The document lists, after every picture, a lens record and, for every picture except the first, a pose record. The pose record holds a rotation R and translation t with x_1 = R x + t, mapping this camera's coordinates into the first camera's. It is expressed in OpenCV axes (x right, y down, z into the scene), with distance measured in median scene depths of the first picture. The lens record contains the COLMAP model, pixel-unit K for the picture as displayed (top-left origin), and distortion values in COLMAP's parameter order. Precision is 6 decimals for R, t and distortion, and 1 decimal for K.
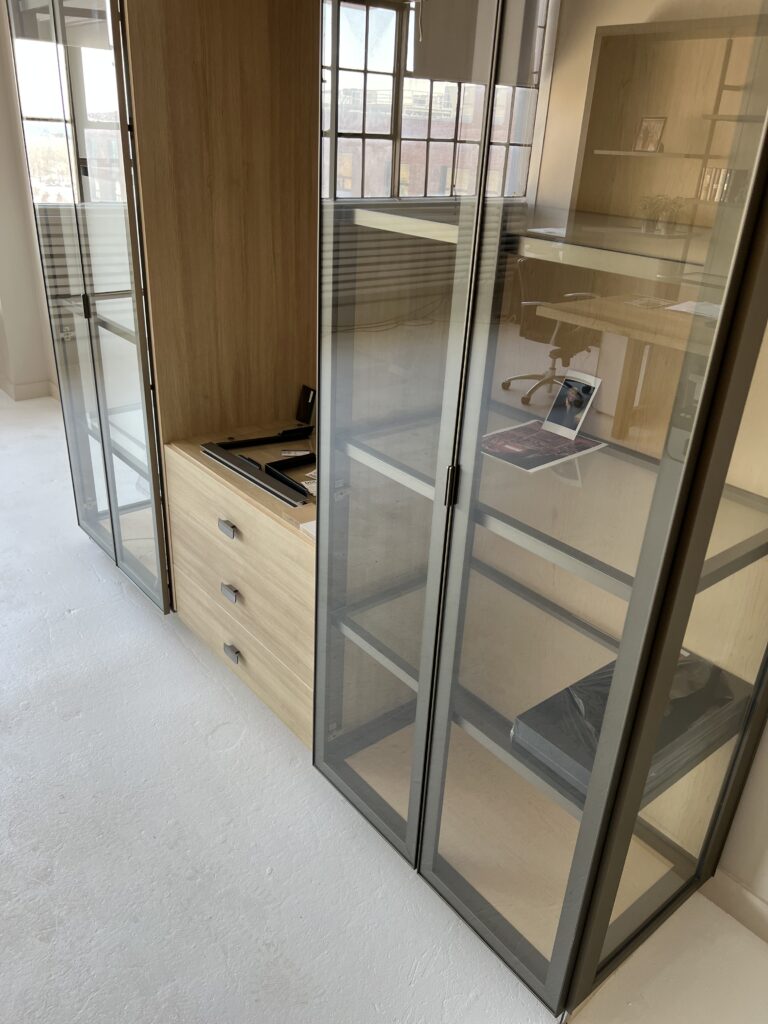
lens RADIAL K [[781.5, 0, 384.0], [0, 781.5, 512.0], [0, 0, 1]] dist [0.035863, -0.004462]
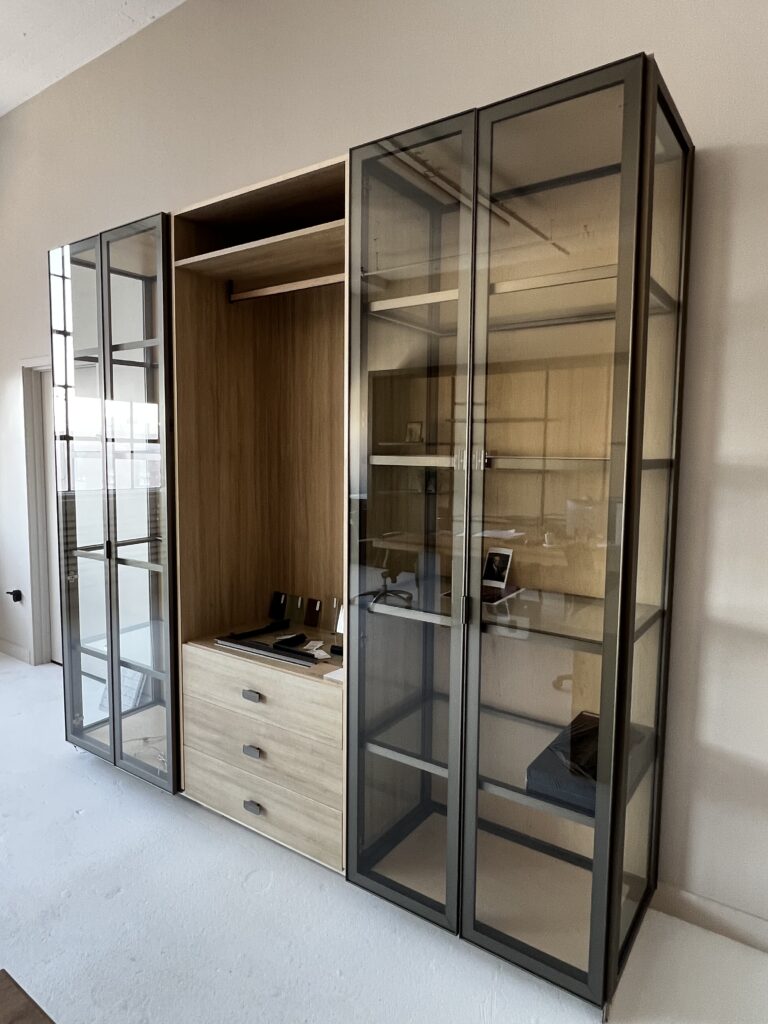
lens RADIAL K [[619.2, 0, 384.0], [0, 619.2, 512.0], [0, 0, 1]] dist [0.025607, 0.000056]
pose [[0.959538, -0.072624, 0.272053, -0.226191], [0.156860, 0.940232, -0.302256, 0.073058], [-0.233842, 0.332700, 0.913580, -0.094392]]
